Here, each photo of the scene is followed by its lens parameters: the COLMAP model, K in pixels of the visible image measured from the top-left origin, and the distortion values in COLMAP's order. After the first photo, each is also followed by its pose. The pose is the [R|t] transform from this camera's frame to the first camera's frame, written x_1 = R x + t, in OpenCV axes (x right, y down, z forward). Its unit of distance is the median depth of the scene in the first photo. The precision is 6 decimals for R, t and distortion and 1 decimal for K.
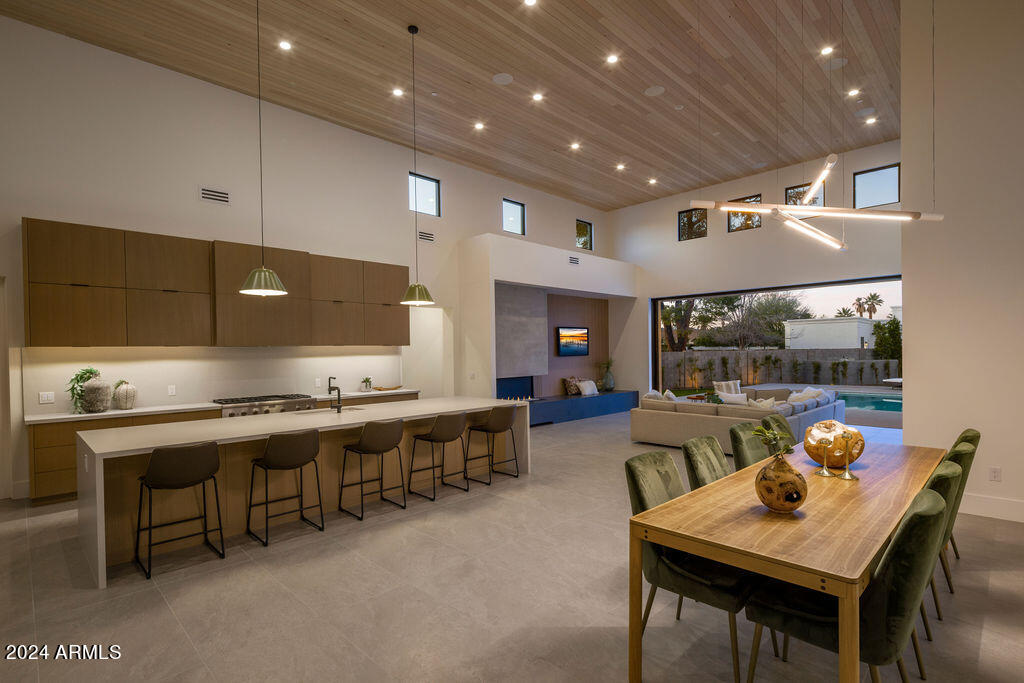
lens RADIAL K [[497.1, 0, 518.2], [0, 497.1, 356.3], [0, 0, 1]] dist [0.001882, -0.000723]
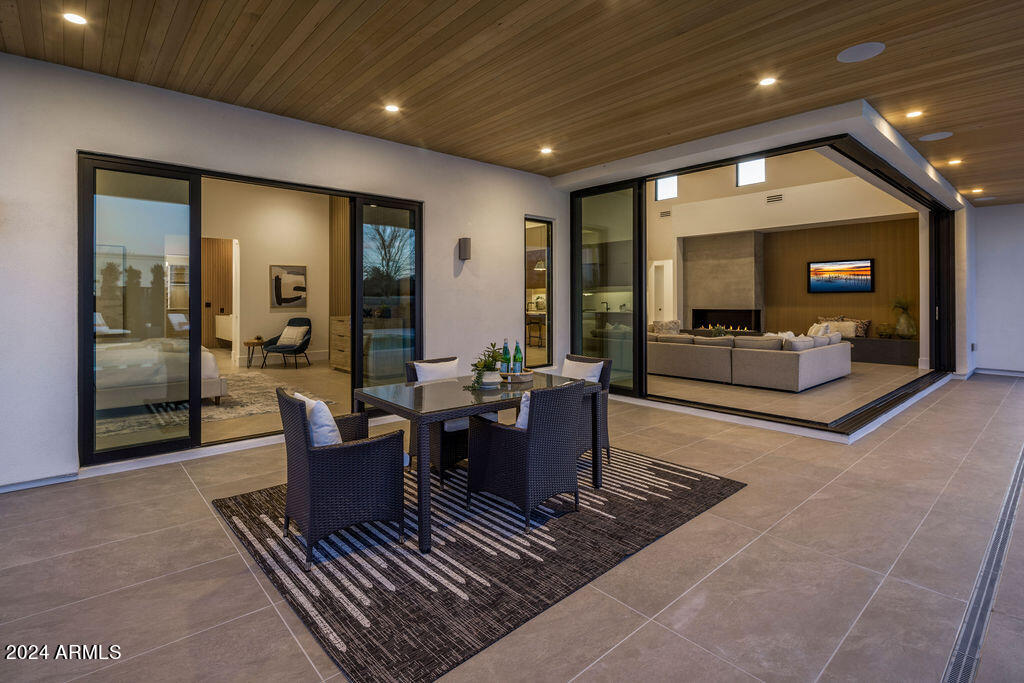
lens RADIAL K [[497.1, 0, 498.0], [0, 497.1, 296.1], [0, 0, 1]] dist [0.001882, -0.000723]
pose [[-0.074051, 0.004471, -0.997244, 0.999185], [-0.009703, 0.999939, 0.005203, 0.006248], [0.997207, 0.010061, -0.074004, 0.438178]]
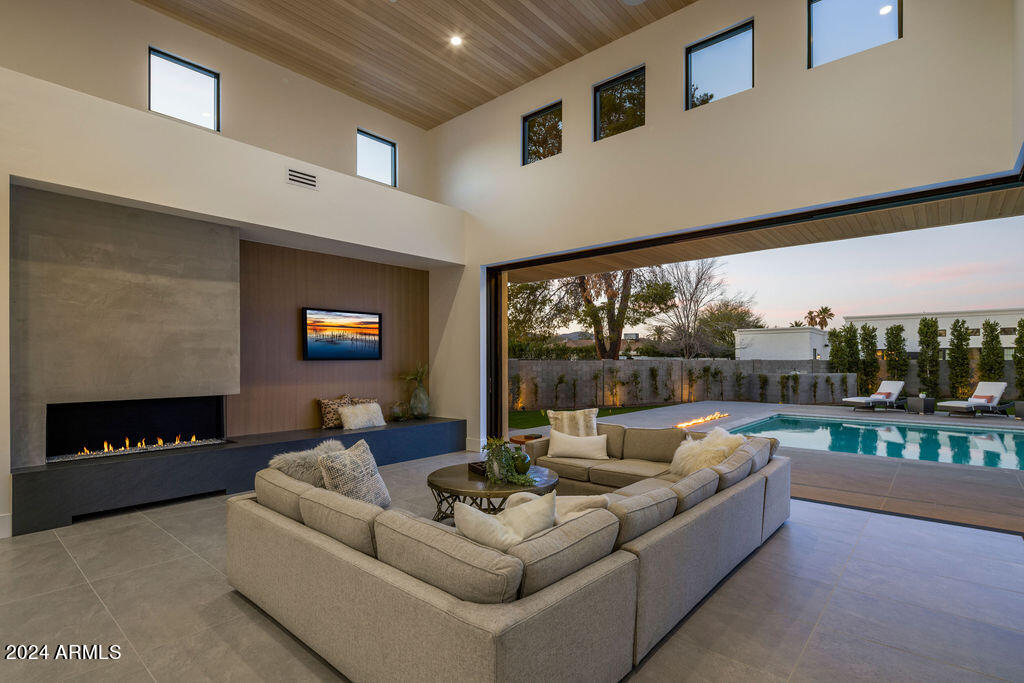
lens RADIAL K [[497.1, 0, 520.5], [0, 497.1, 357.2], [0, 0, 1]] dist [0.001882, -0.000723]
pose [[0.997246, 0.014167, 0.072800, 0.262515], [-0.012879, 0.999753, -0.018137, 0.003767], [-0.073039, 0.017149, 0.997182, 0.392349]]
